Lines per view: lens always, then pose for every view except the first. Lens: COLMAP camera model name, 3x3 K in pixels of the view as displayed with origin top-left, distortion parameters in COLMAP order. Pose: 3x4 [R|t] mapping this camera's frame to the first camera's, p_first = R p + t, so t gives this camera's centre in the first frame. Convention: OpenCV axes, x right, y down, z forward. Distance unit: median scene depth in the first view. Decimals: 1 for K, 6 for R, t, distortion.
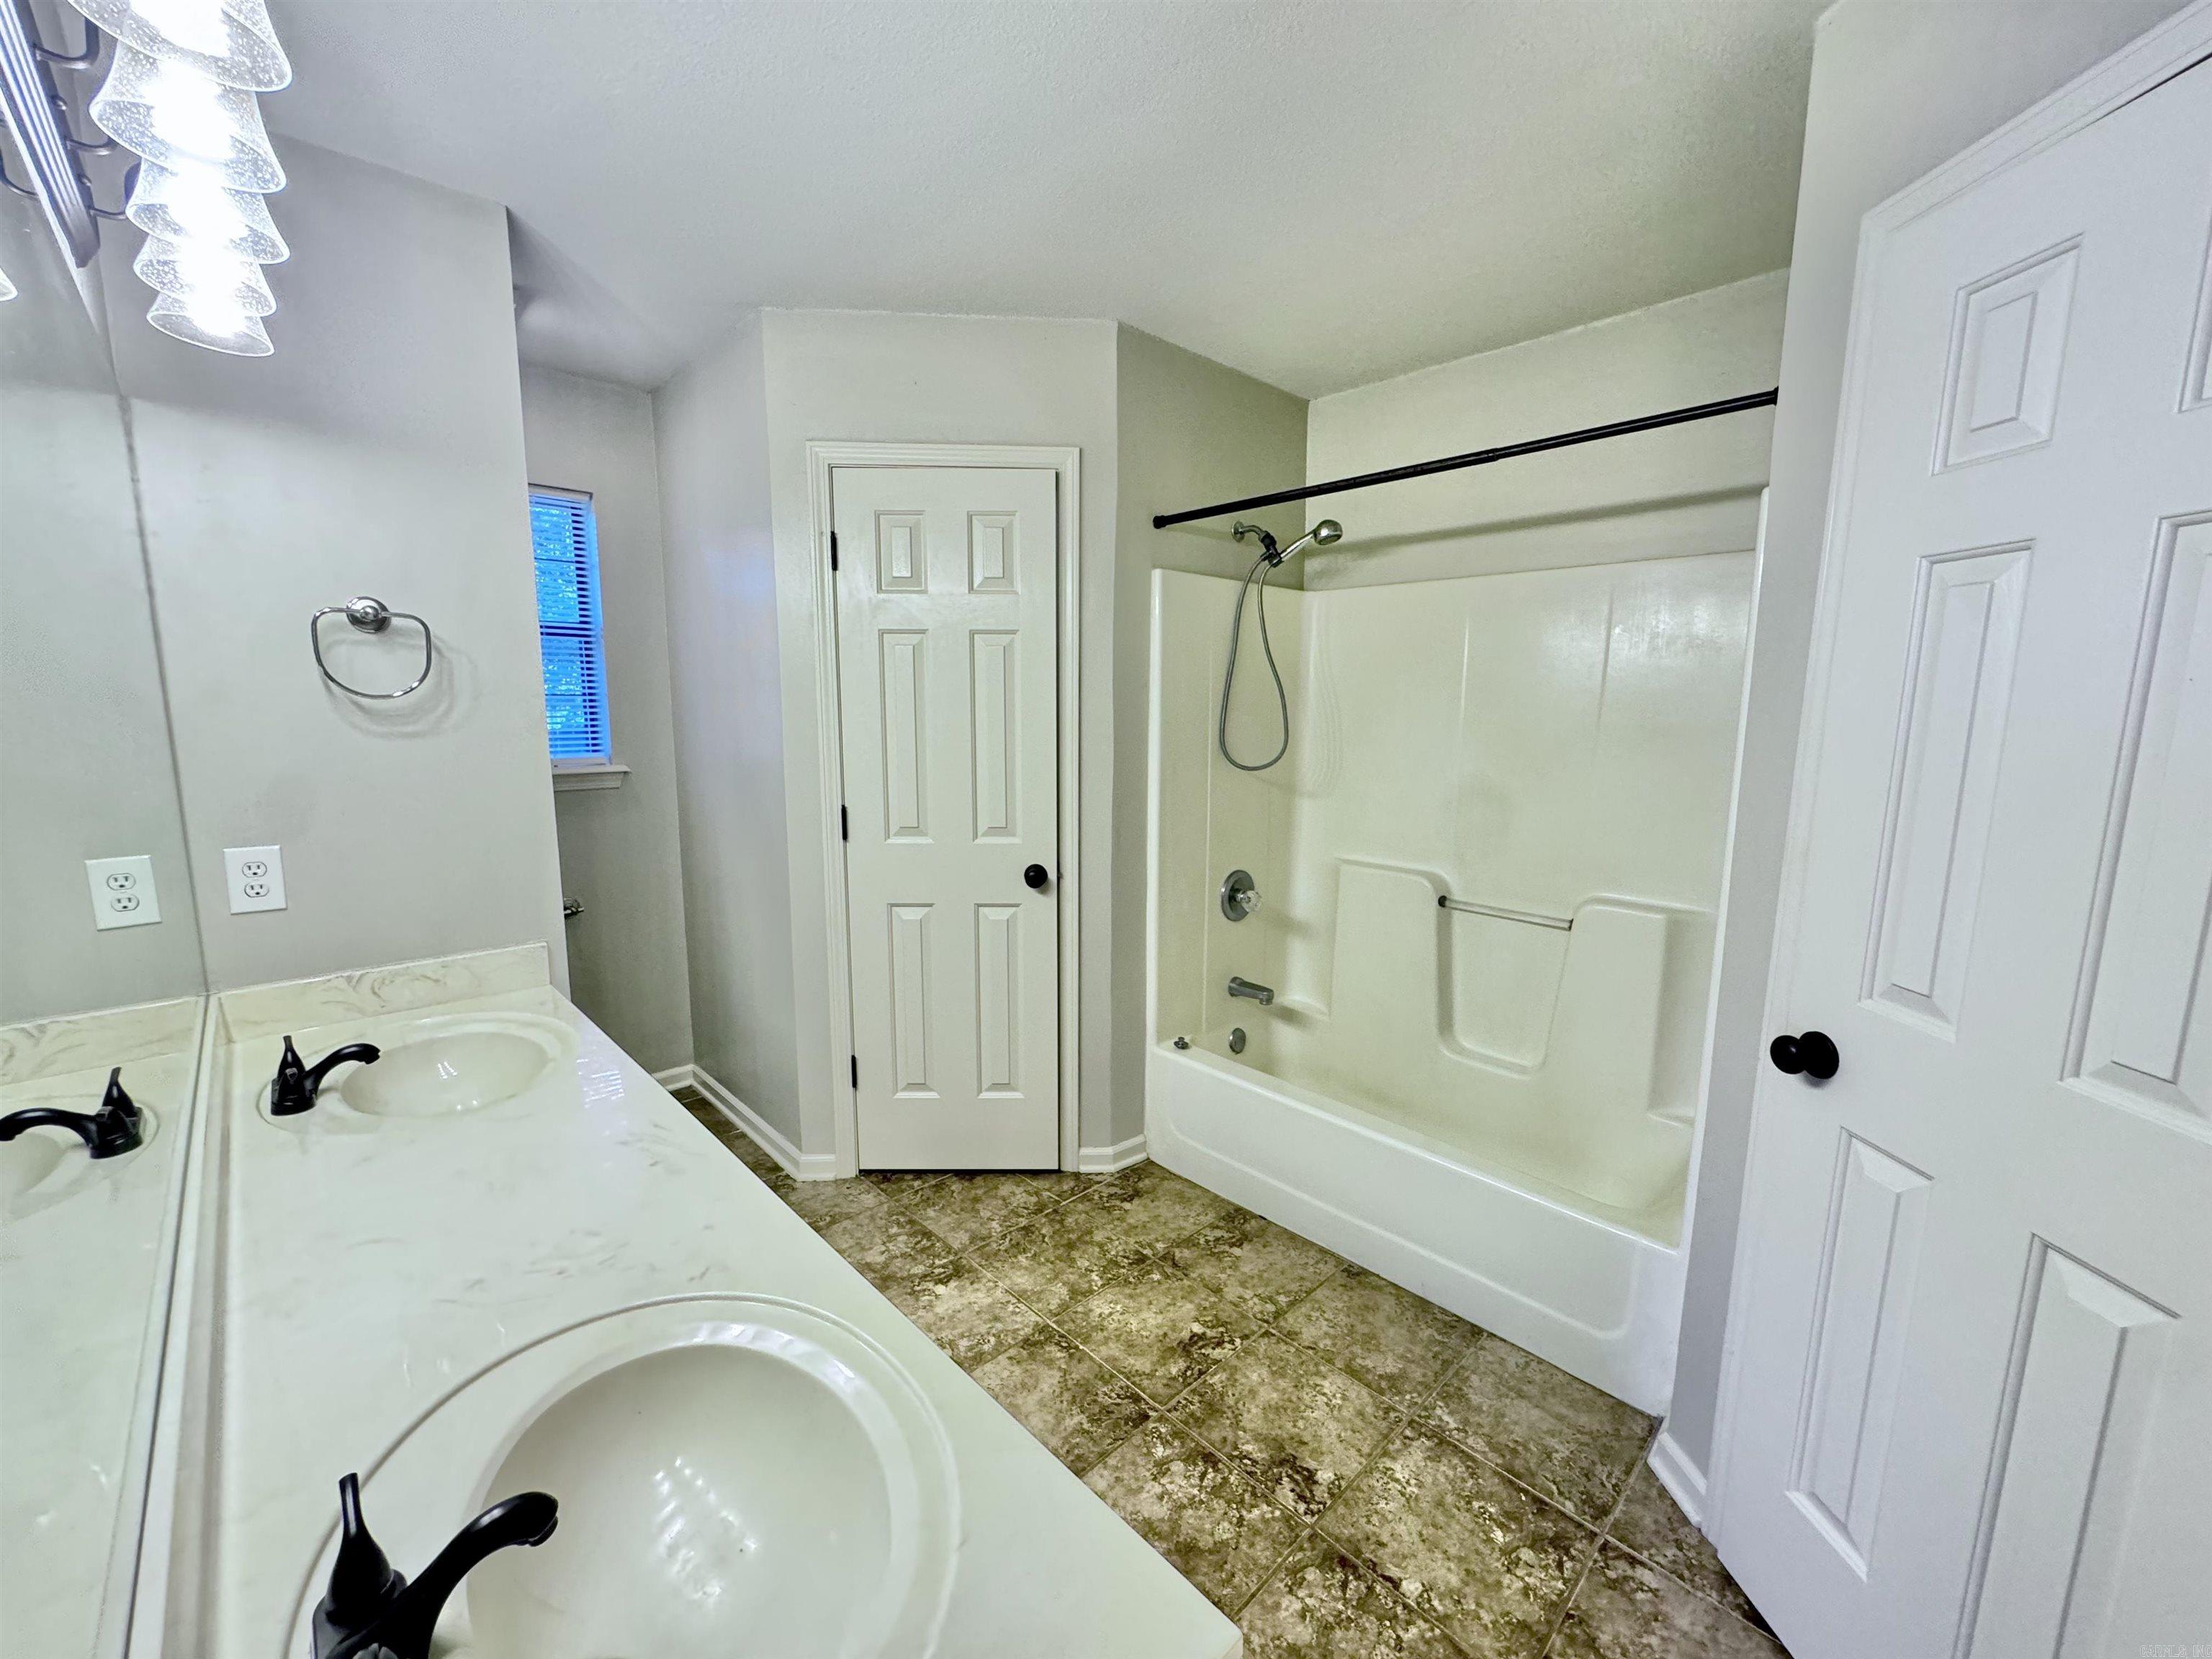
lens RADIAL K [[885.8, 0, 1103.2], [0, 885.8, 829.3], [0, 0, 1]] dist [-0.005038, 0.000834]
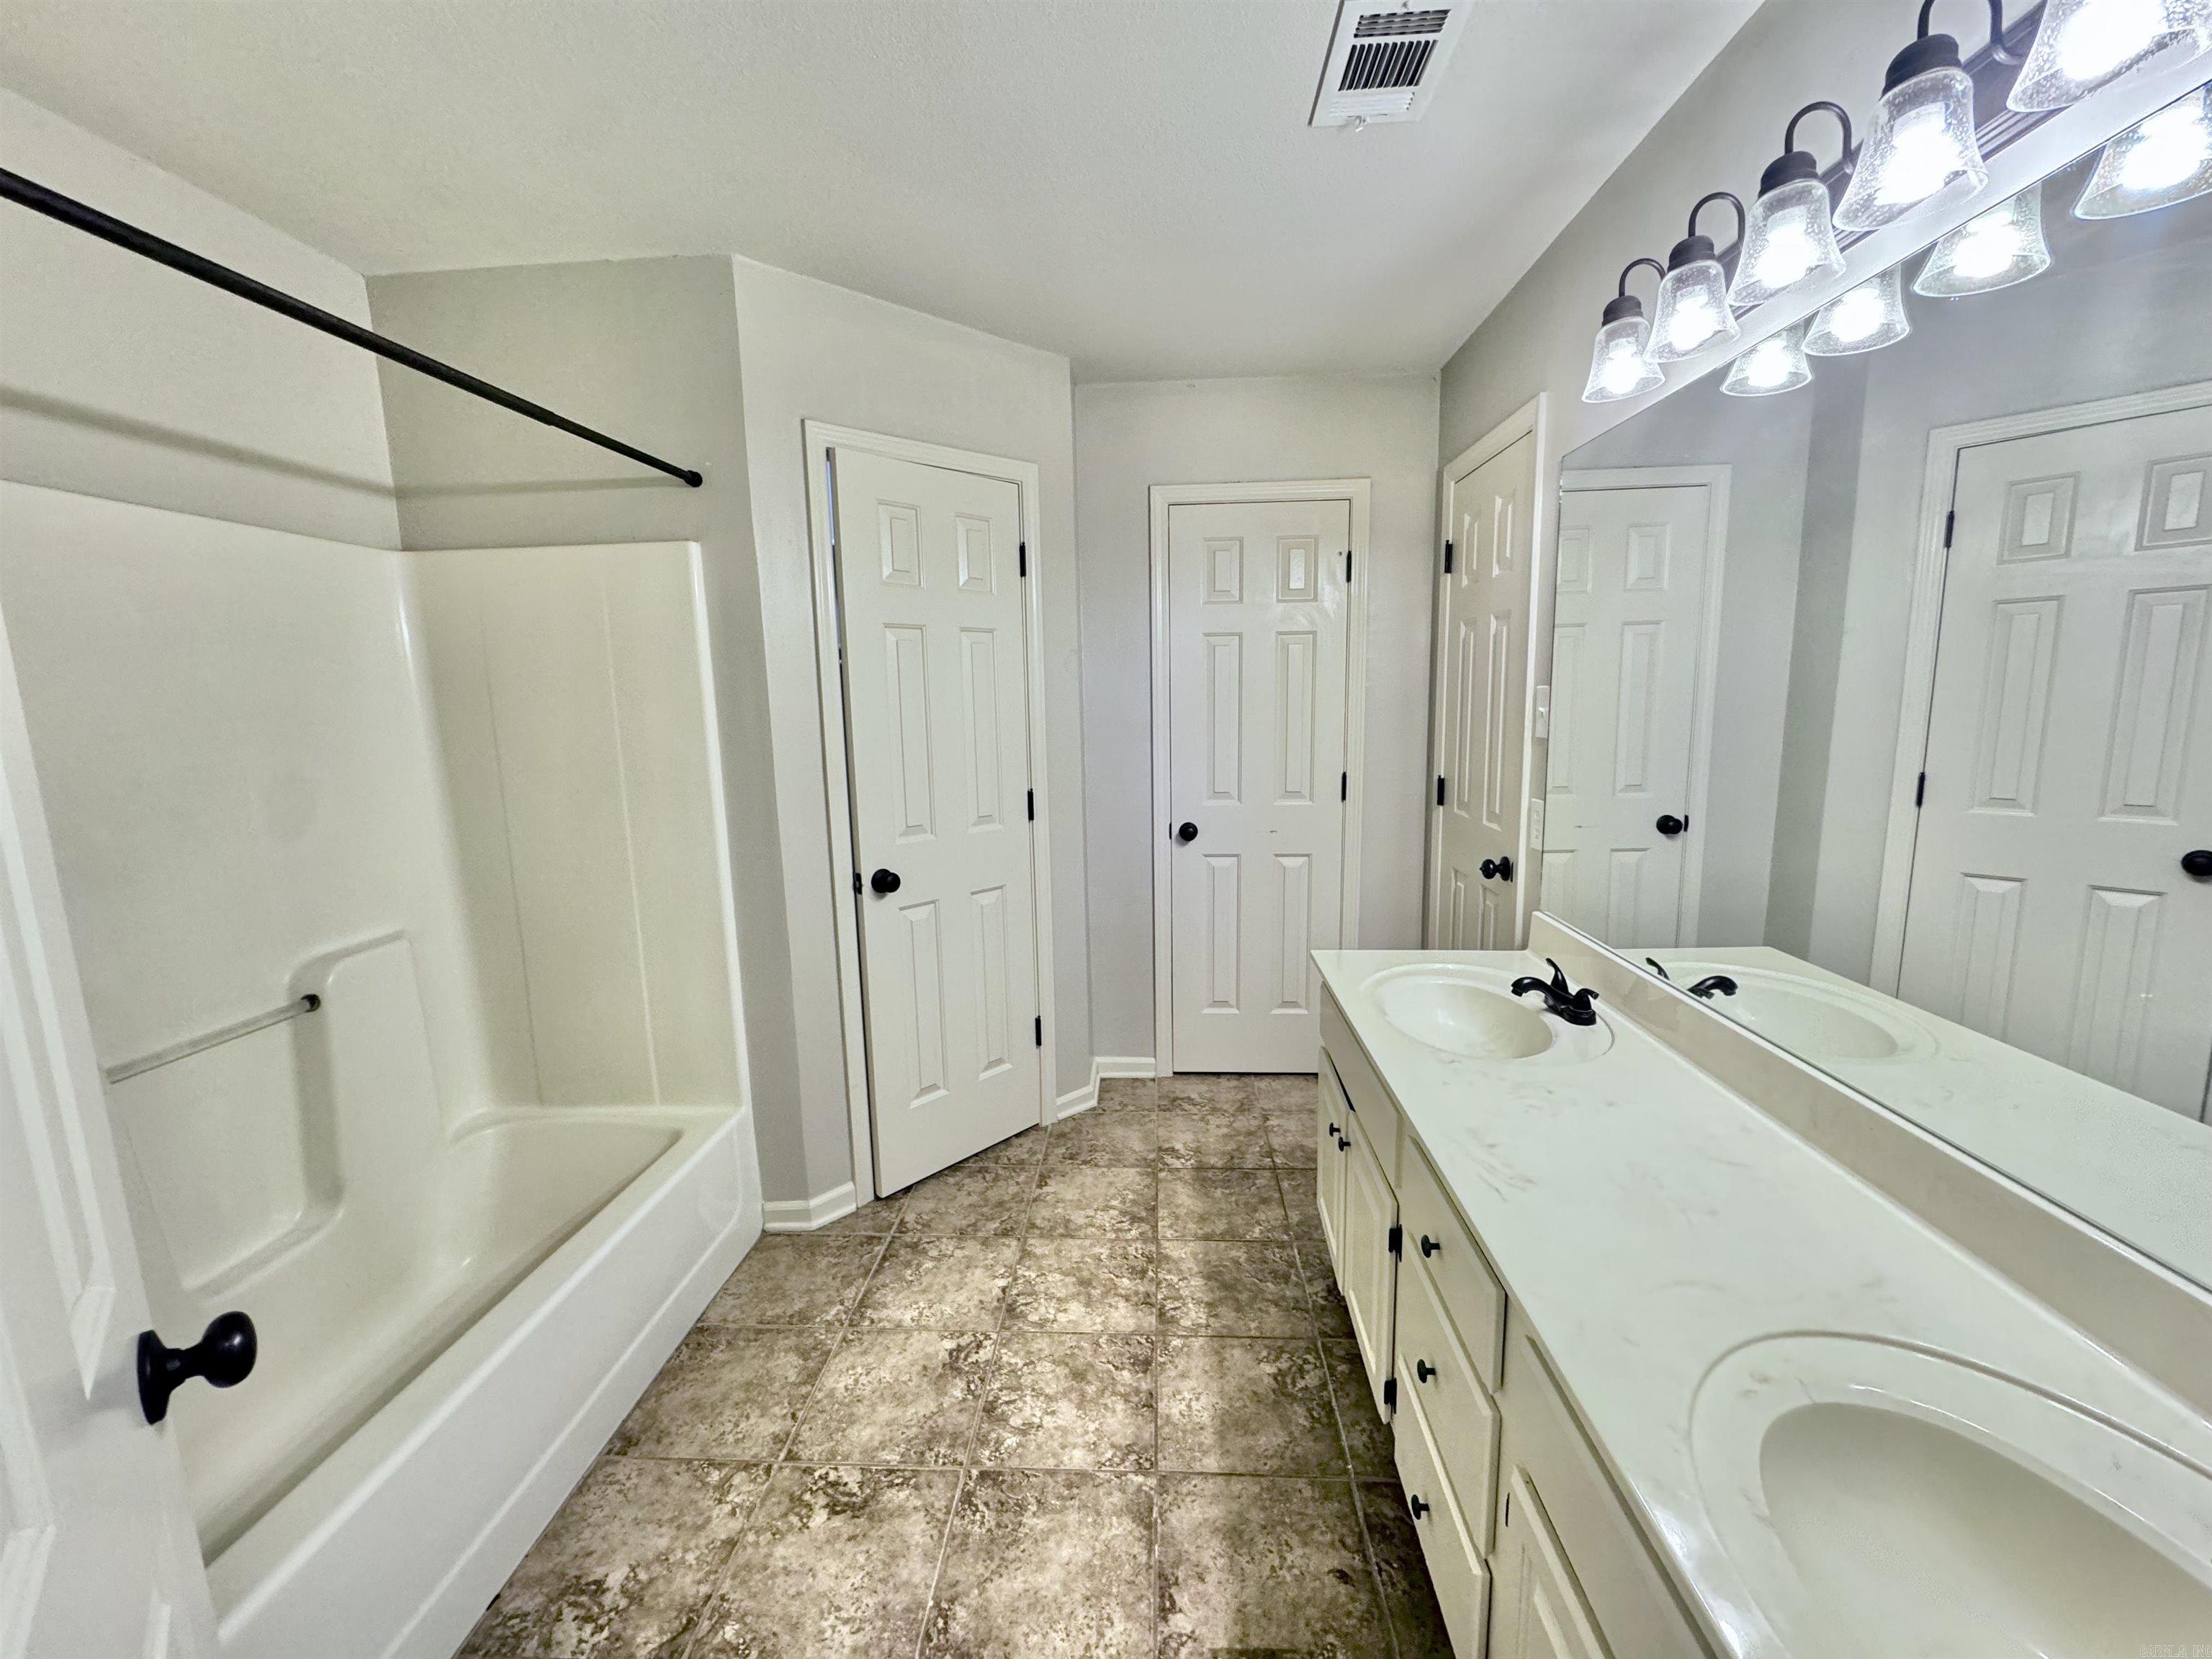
lens RADIAL K [[885.8, 0, 1105.6], [0, 885.8, 826.8], [0, 0, 1]] dist [-0.005038, 0.000834]
pose [[-0.682761, -0.114413, 0.721628, -0.639789], [0.109751, 0.960397, 0.256108, -0.216996], [-0.722352, 0.254060, -0.643165, 1.344884]]
